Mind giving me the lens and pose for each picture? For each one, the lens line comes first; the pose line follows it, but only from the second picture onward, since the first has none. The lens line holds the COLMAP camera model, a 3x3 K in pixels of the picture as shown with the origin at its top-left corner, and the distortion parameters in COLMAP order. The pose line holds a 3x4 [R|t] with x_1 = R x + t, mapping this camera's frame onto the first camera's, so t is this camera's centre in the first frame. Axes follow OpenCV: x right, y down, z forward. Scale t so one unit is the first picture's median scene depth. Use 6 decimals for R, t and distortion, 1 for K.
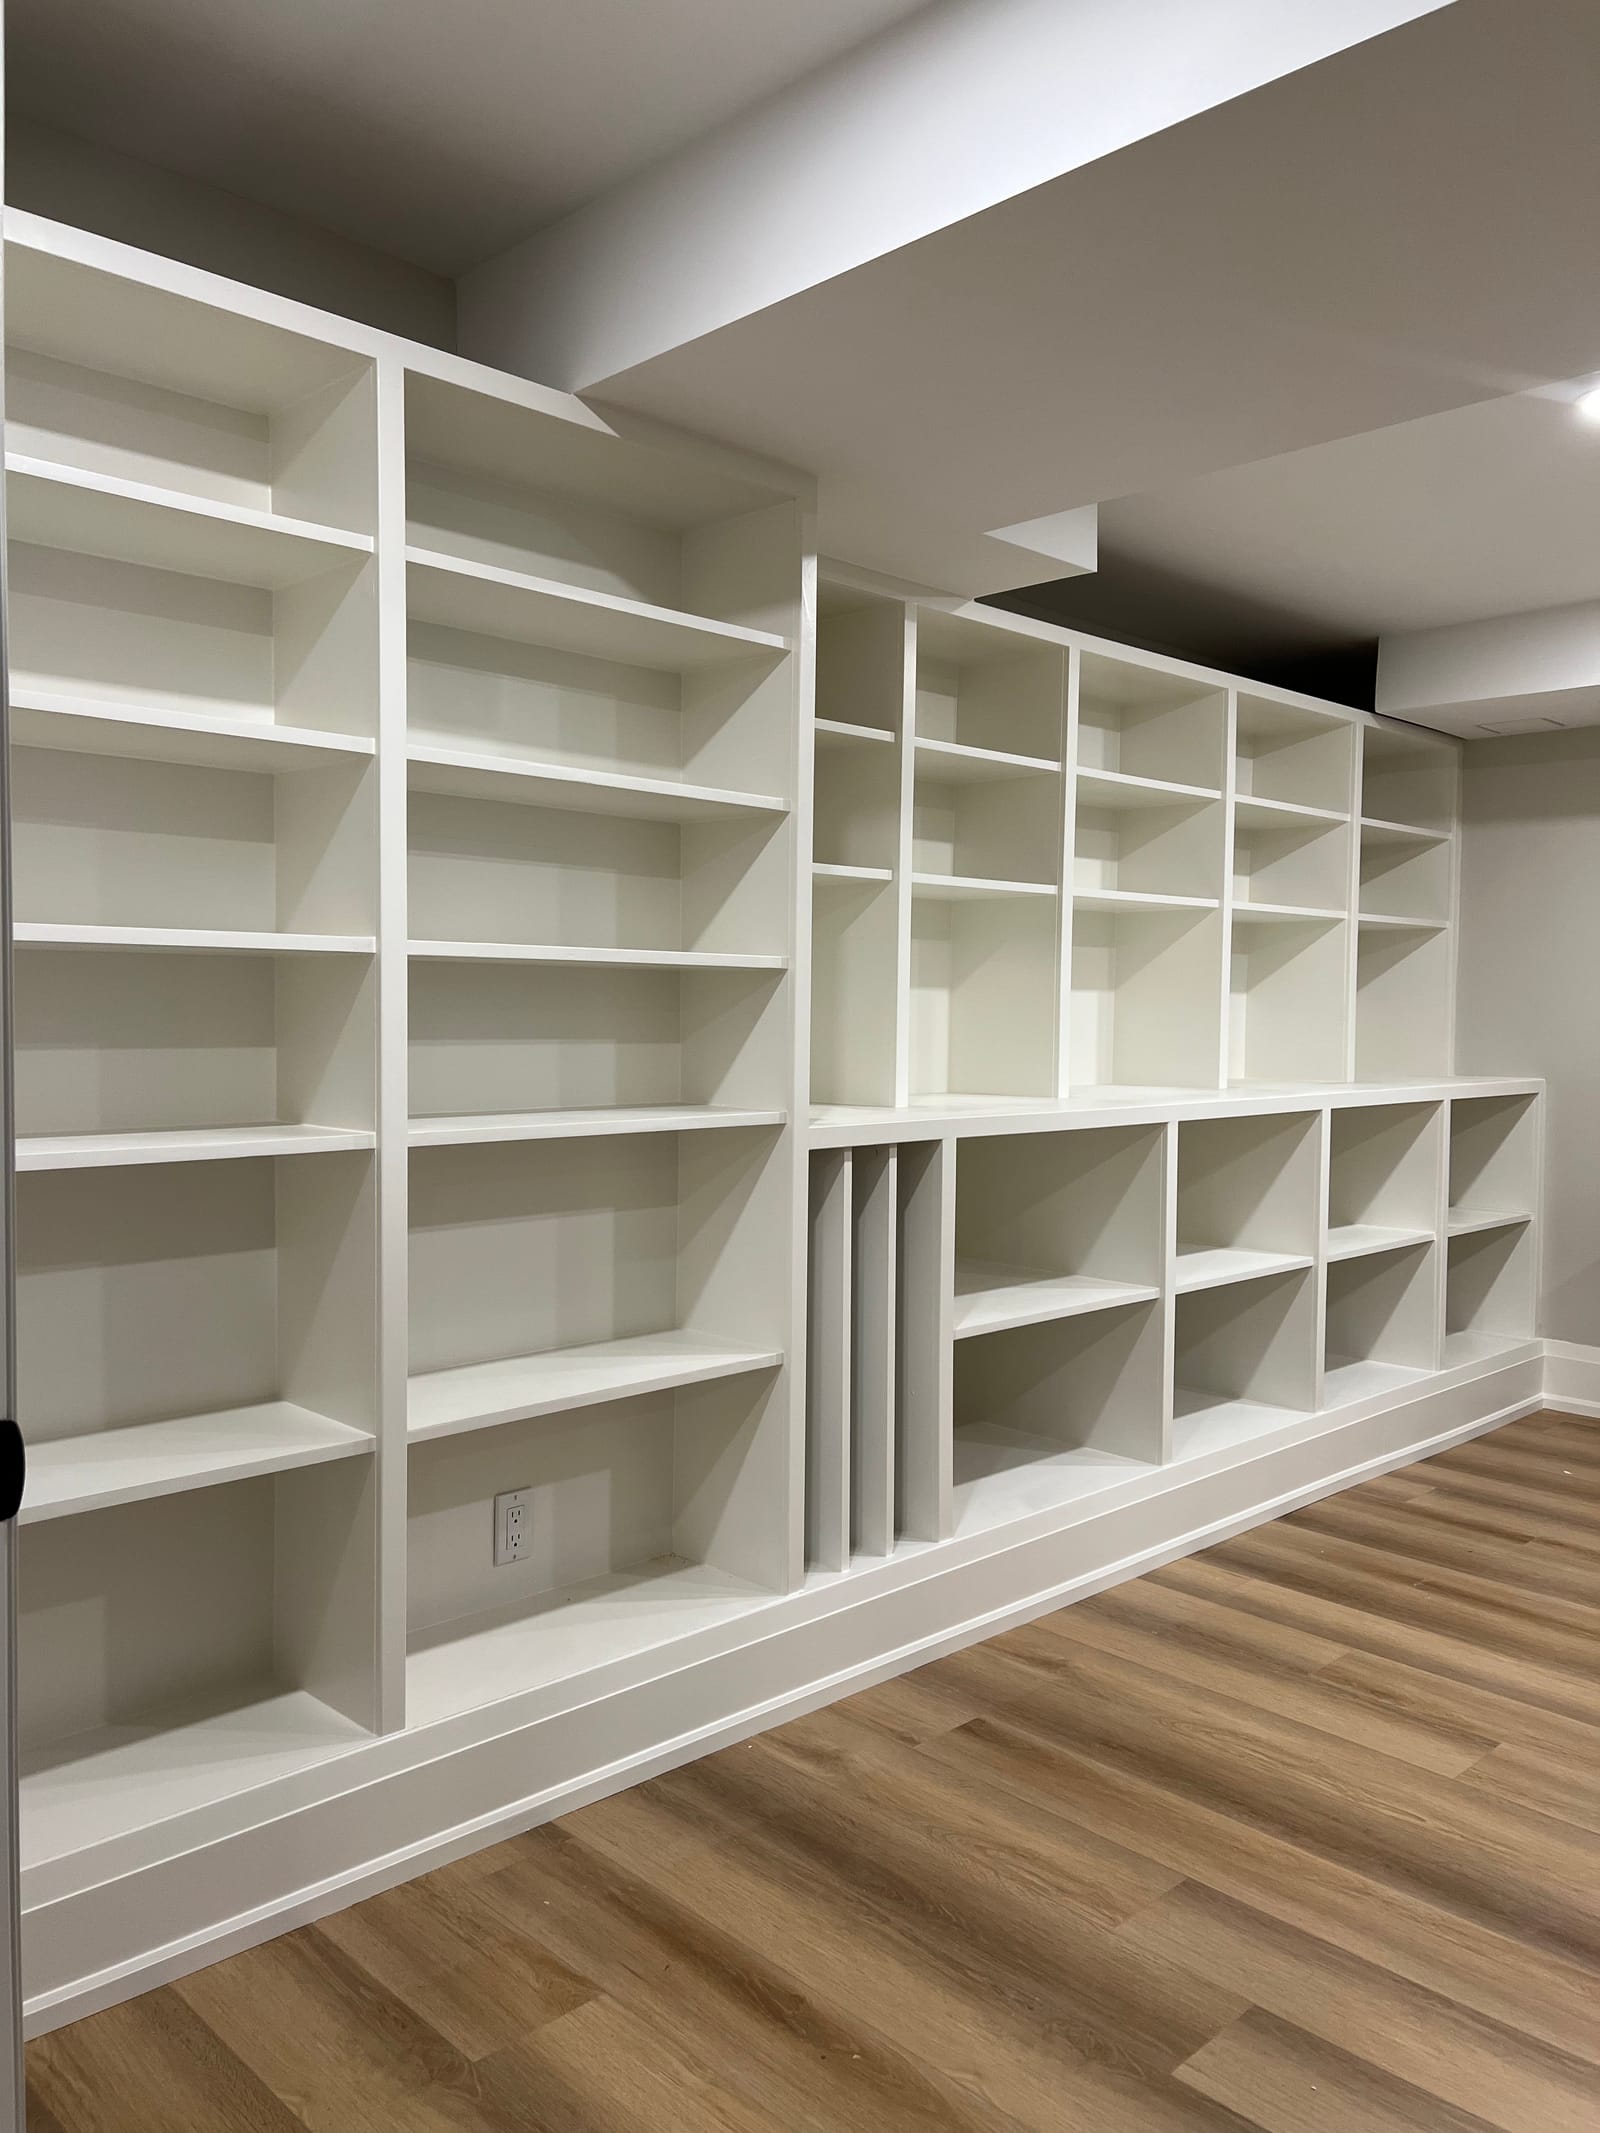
lens RADIAL K [[1608.6, 0, 794.8], [0, 1608.6, 1085.3], [0, 0, 1]] dist [0.059572, -0.069981]
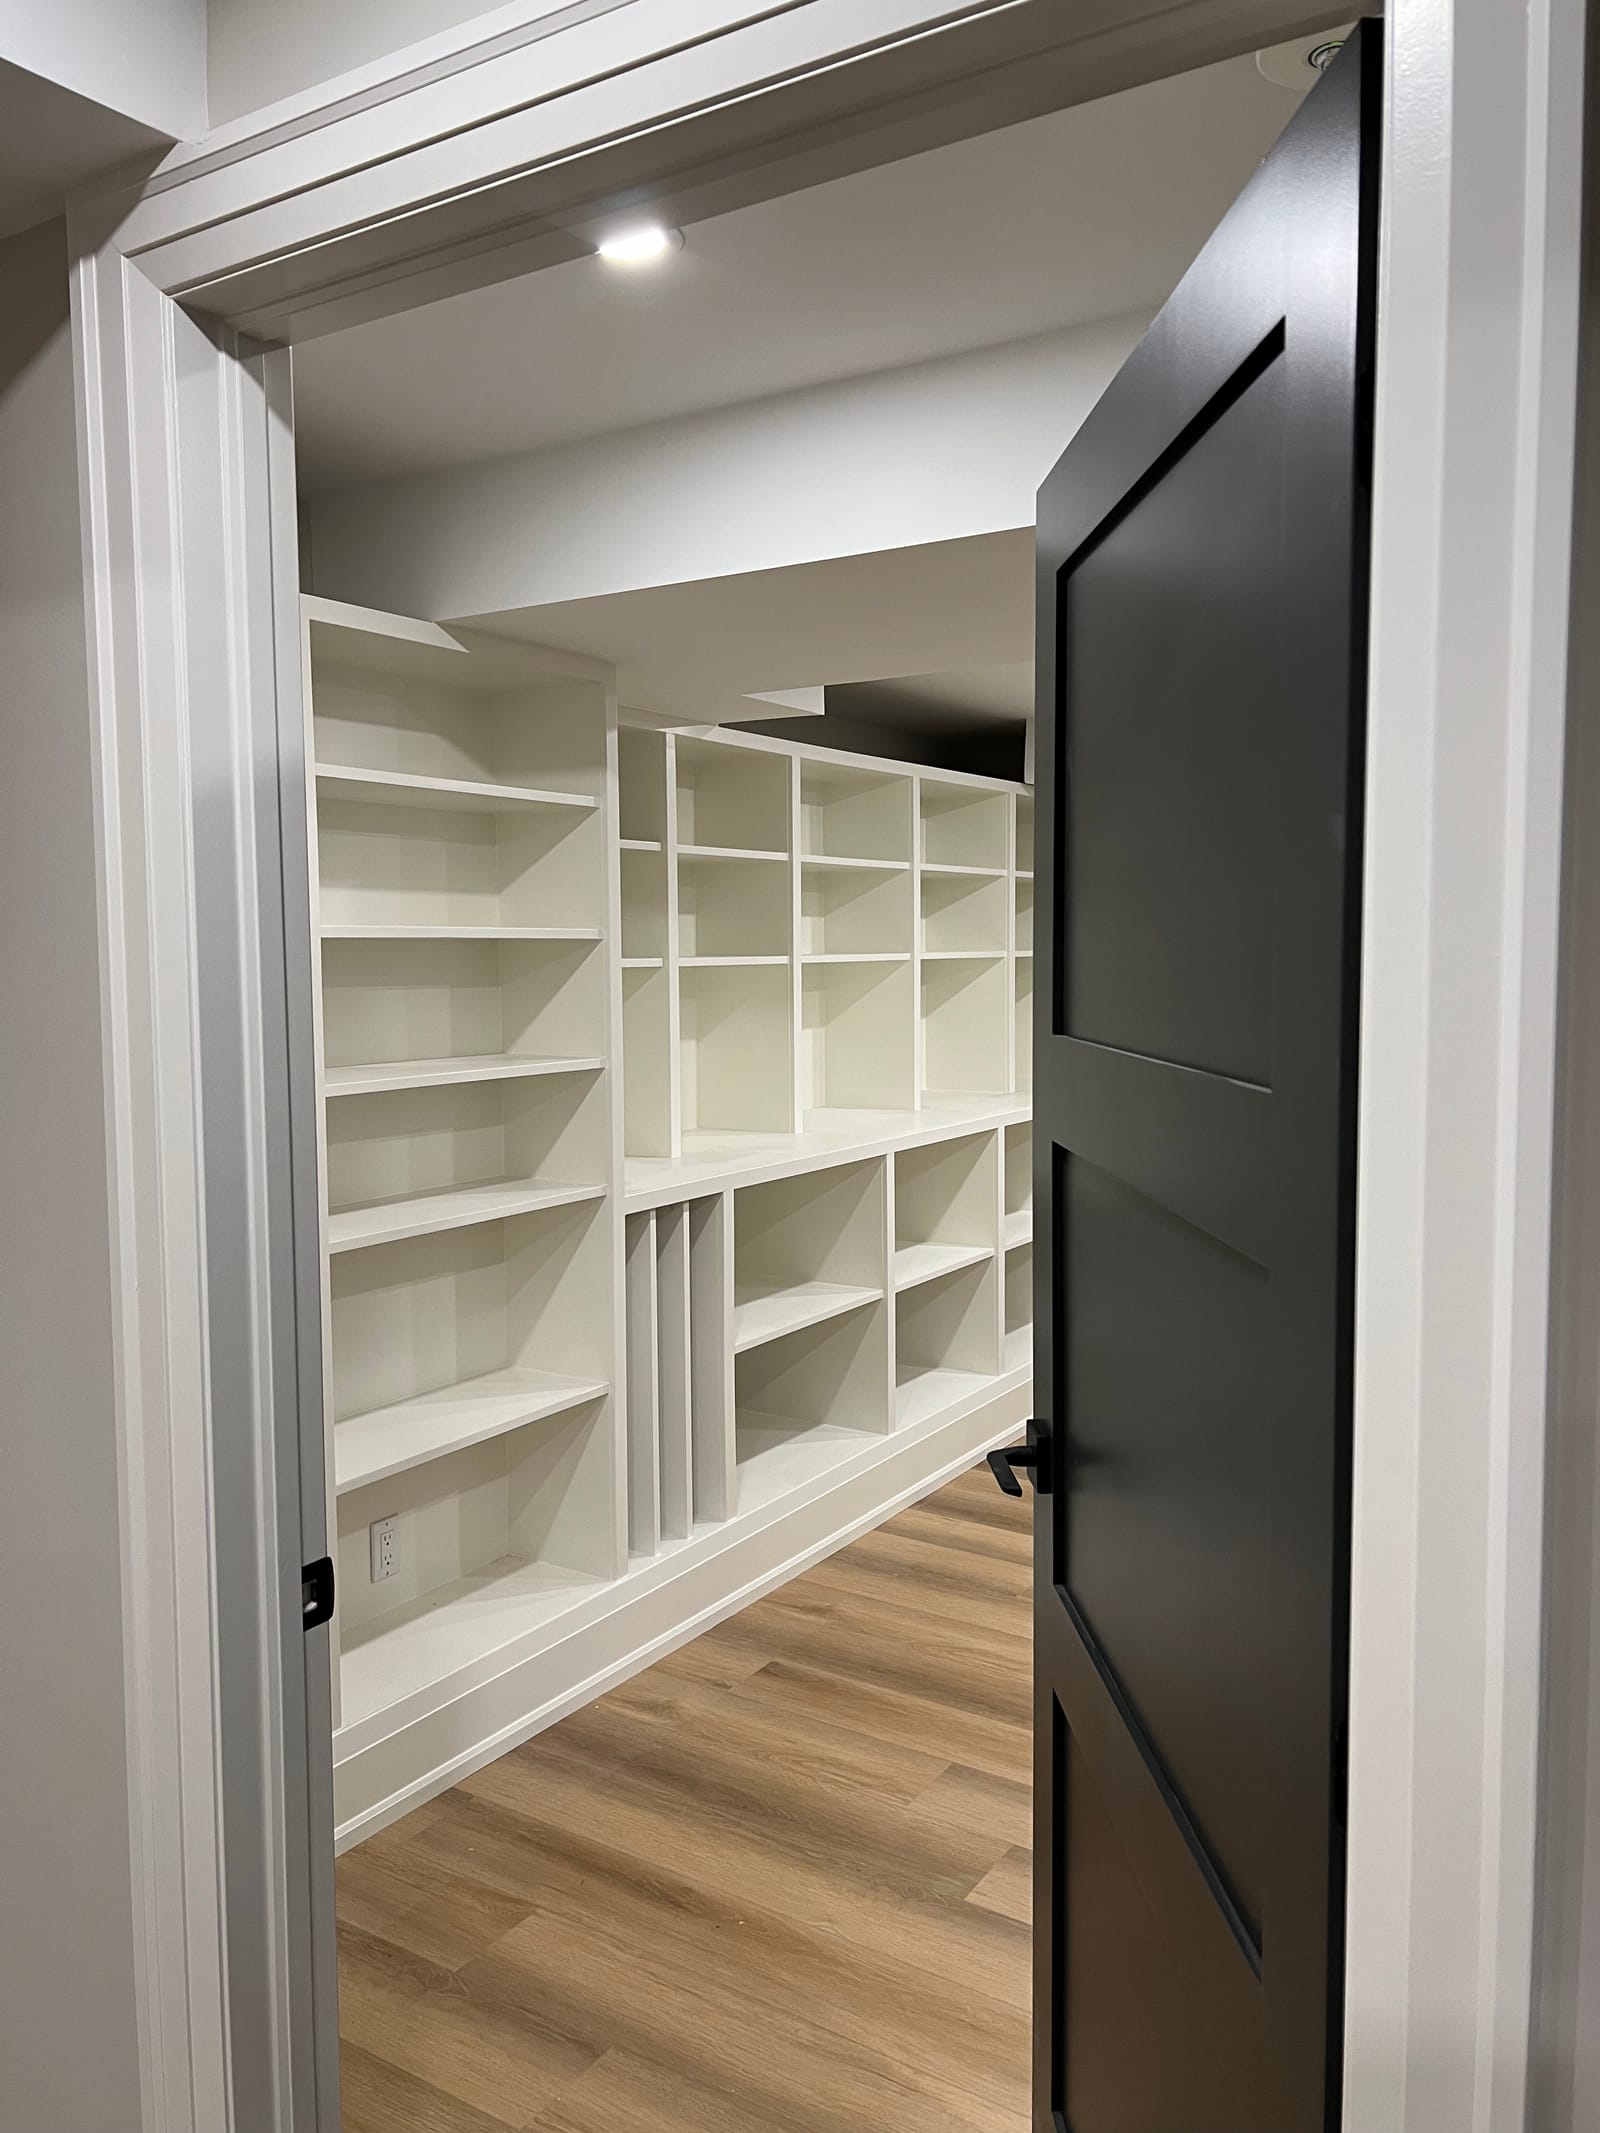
lens RADIAL K [[1608.6, 0, 801.9], [0, 1608.6, 1048.3], [0, 0, 1]] dist [0.059572, -0.069981]
pose [[0.974401, -0.032984, 0.222386, -0.124770], [0.030585, 0.999431, 0.014223, -0.096134], [-0.222729, -0.007057, 0.974855, -0.211667]]
